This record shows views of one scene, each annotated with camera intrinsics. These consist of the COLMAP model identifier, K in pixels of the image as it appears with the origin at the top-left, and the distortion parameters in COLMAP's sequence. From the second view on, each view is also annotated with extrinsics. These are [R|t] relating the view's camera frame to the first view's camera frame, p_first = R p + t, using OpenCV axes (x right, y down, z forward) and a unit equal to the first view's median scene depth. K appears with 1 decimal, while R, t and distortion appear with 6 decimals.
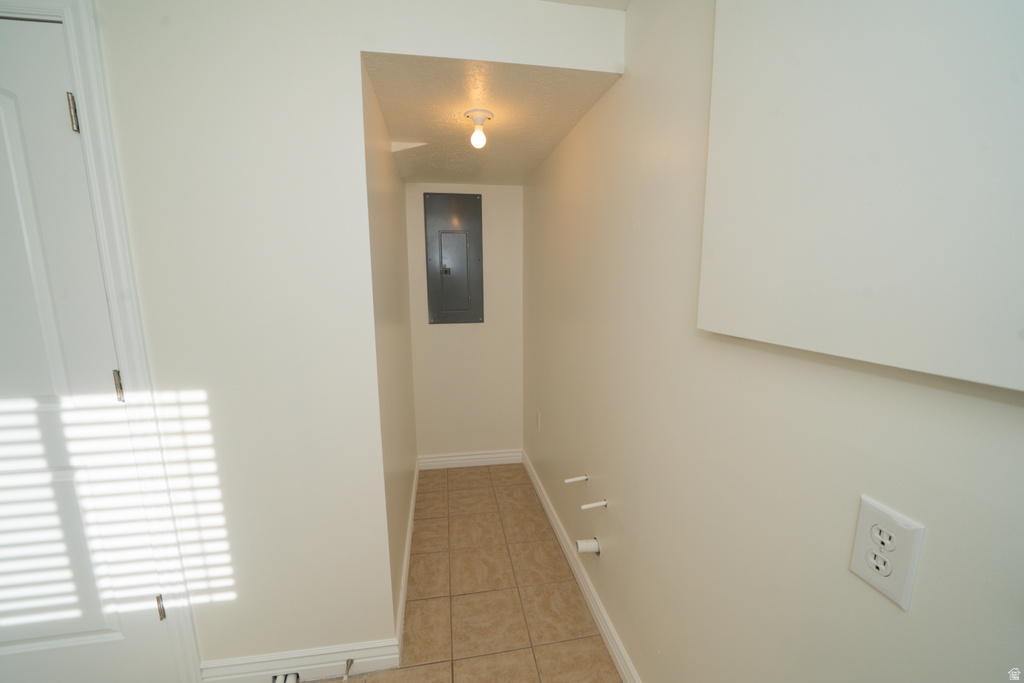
lens RADIAL K [[387.3, 0, 512.0], [0, 387.3, 341.5], [0, 0, 1]] dist [-0.014509, 0.000052]
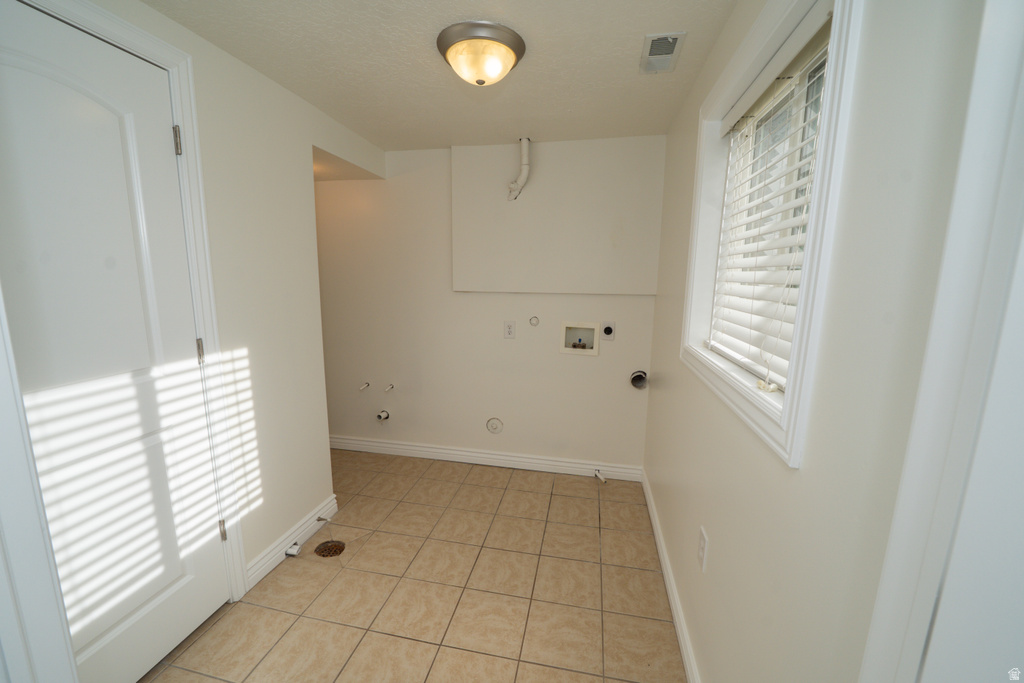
lens RADIAL K [[387.3, 0, 512.0], [0, 387.3, 341.5], [0, 0, 1]] dist [-0.014509, 0.000052]
pose [[0.351492, -0.146031, 0.924732, -1.783093], [0.134439, 0.985395, 0.104511, 0.088251], [-0.926488, 0.087585, 0.365990, -0.430294]]
